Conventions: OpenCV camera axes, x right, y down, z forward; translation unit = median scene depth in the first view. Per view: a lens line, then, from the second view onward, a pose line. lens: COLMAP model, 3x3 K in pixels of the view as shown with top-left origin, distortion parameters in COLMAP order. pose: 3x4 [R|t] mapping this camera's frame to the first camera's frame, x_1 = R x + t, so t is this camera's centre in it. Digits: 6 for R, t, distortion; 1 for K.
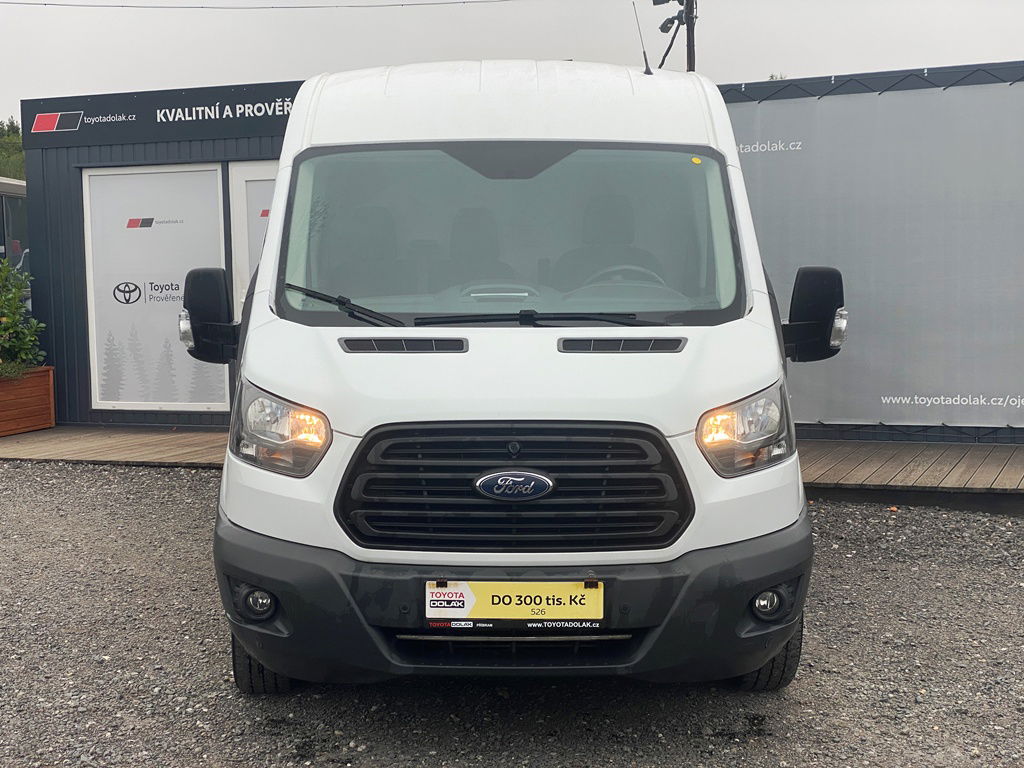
lens RADIAL K [[1512.5, 0, 512.0], [0, 1512.5, 384.0], [0, 0, 1]] dist [0.189116, -0.643908]
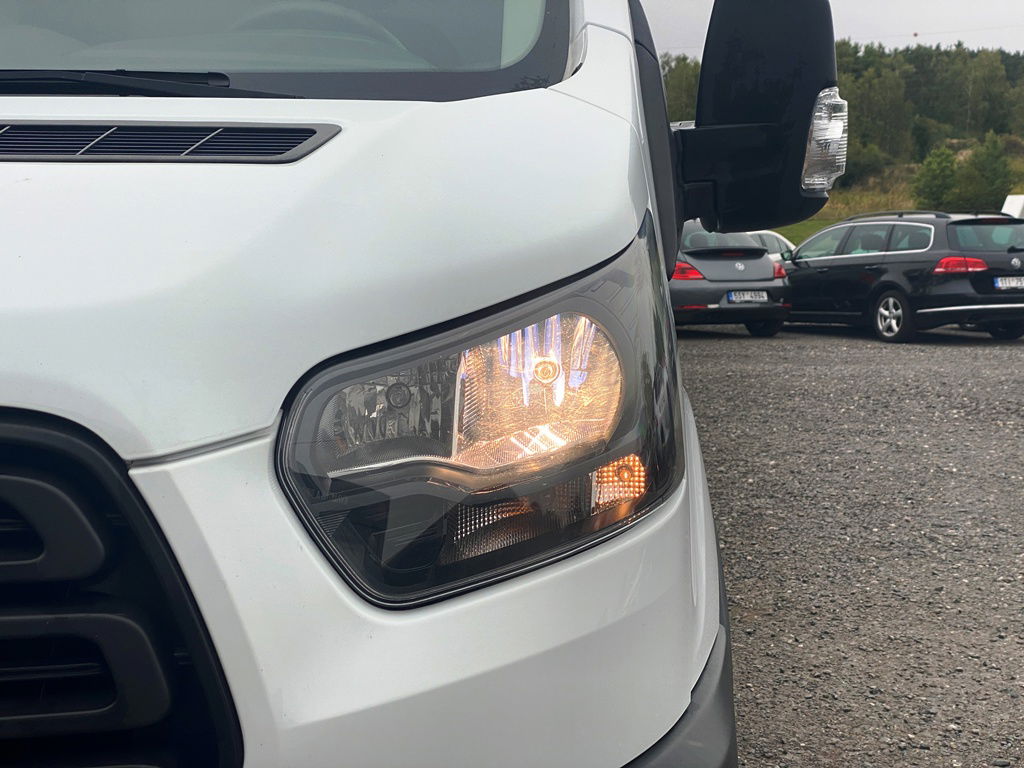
lens RADIAL K [[1512.5, 0, 512.0], [0, 1512.5, 384.0], [0, 0, 1]] dist [0.189116, -0.643908]
pose [[0.999965, -0.007786, 0.003207, 0.083897], [0.007693, 0.999575, 0.028108, 0.007874], [-0.003425, -0.028082, 0.999600, 0.384311]]
